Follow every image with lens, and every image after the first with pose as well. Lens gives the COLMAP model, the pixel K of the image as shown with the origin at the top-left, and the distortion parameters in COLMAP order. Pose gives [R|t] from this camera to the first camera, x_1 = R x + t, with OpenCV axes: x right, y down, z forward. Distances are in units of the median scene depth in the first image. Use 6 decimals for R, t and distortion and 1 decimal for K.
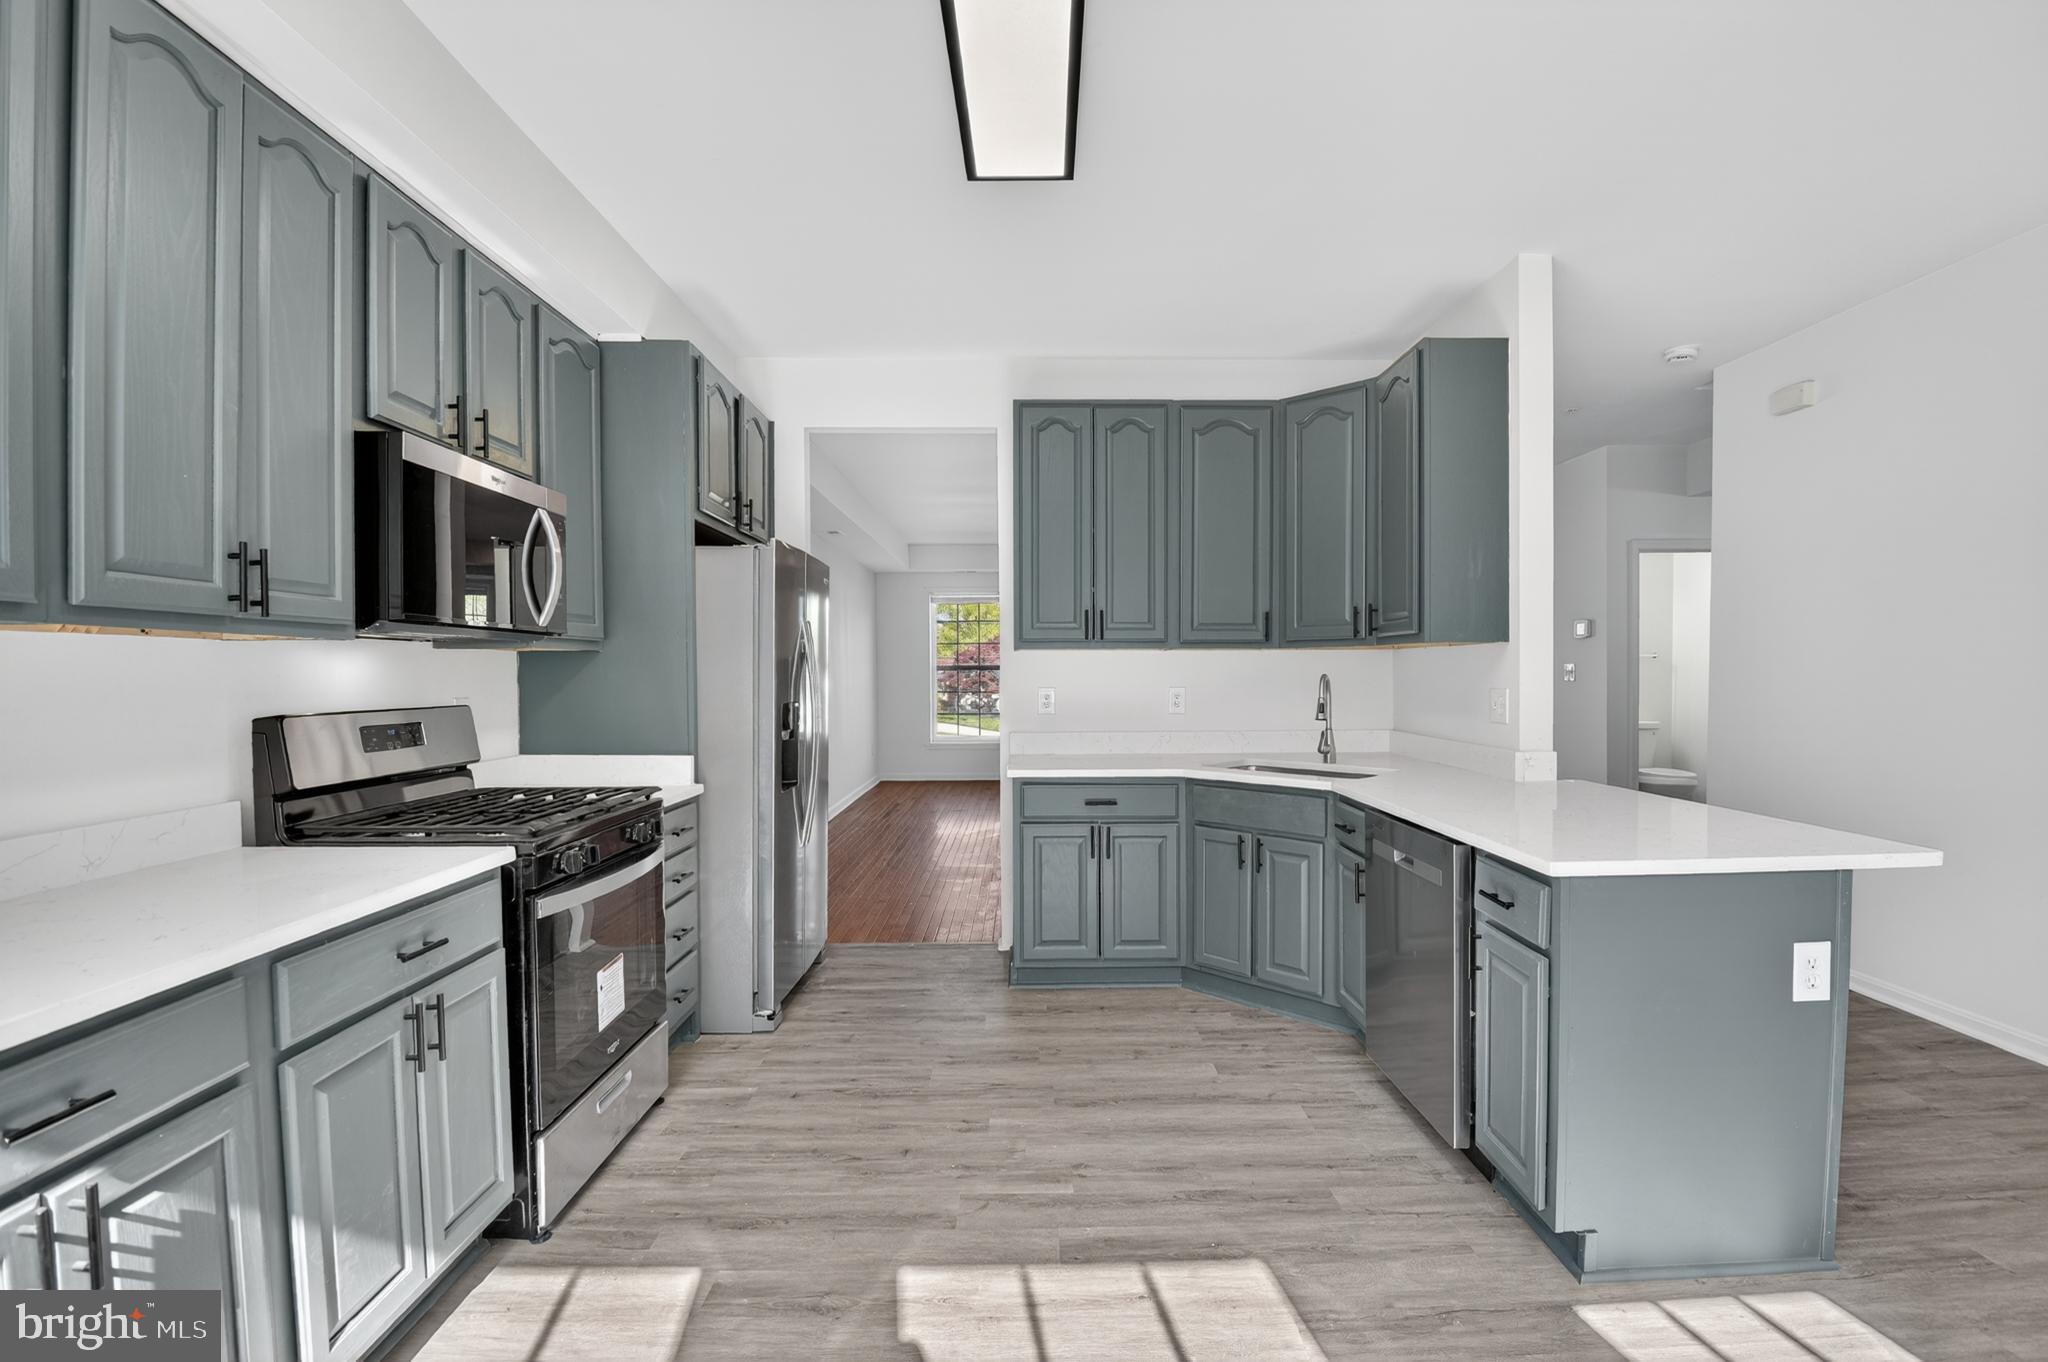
lens RADIAL K [[955.2, 0, 1024.0], [0, 955.2, 681.0], [0, 0, 1]] dist [0.001838, -0.025586]
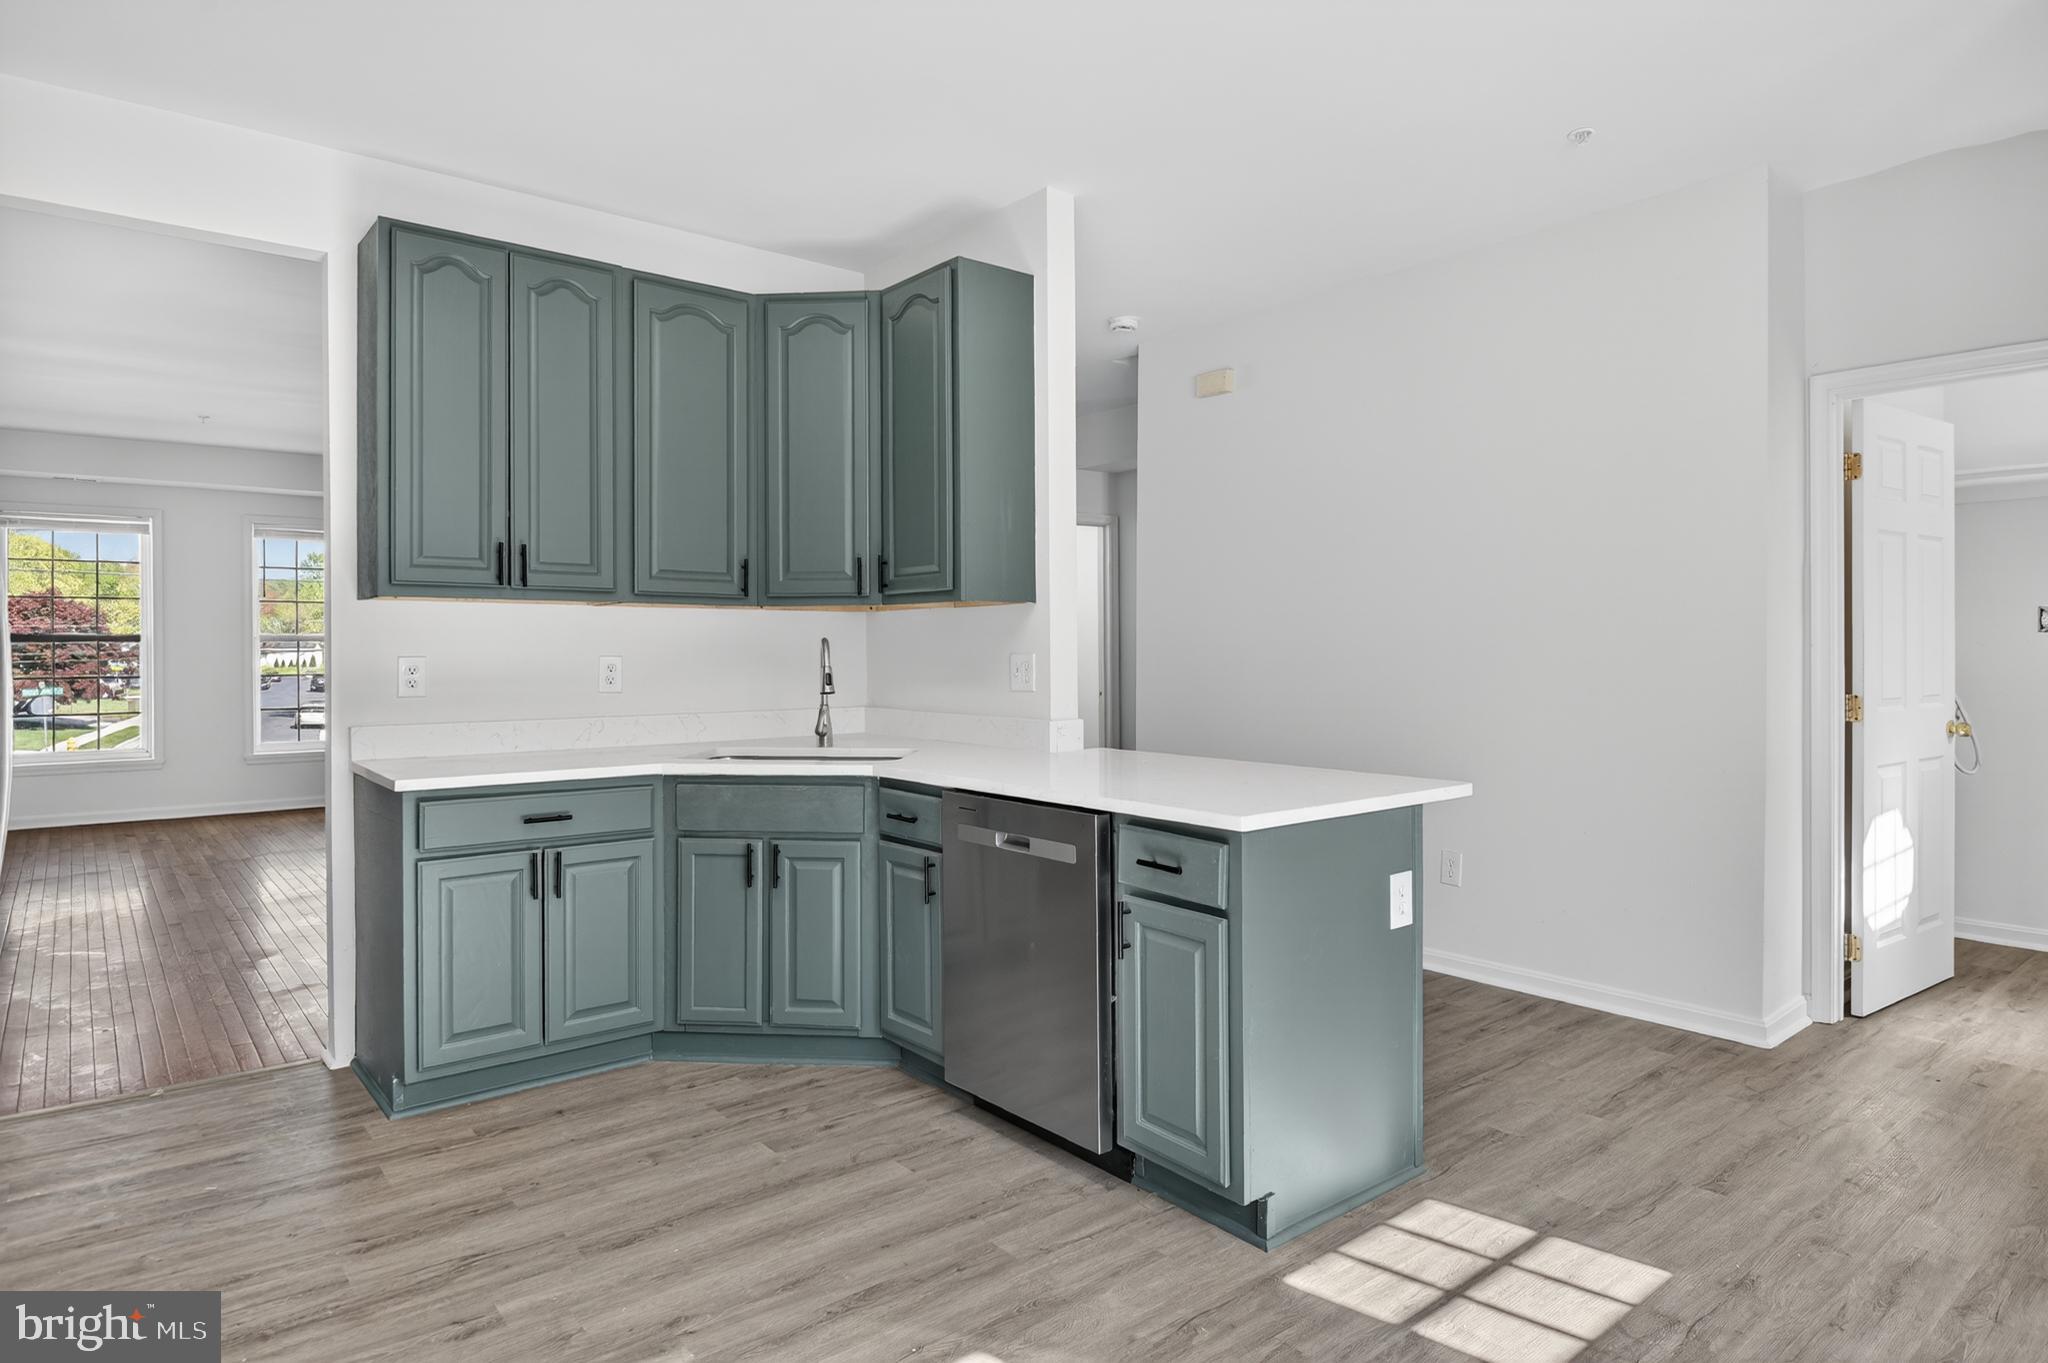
lens RADIAL K [[1195.9, 0, 1026.7], [0, 1195.9, 645.2], [0, 0, 1]] dist [0.035974, -0.040455]
pose [[0.777407, 0.007522, 0.628953, -0.225619], [0.004517, 0.999836, -0.017541, 0.020118], [-0.628982, 0.016477, 0.777245, 0.104429]]
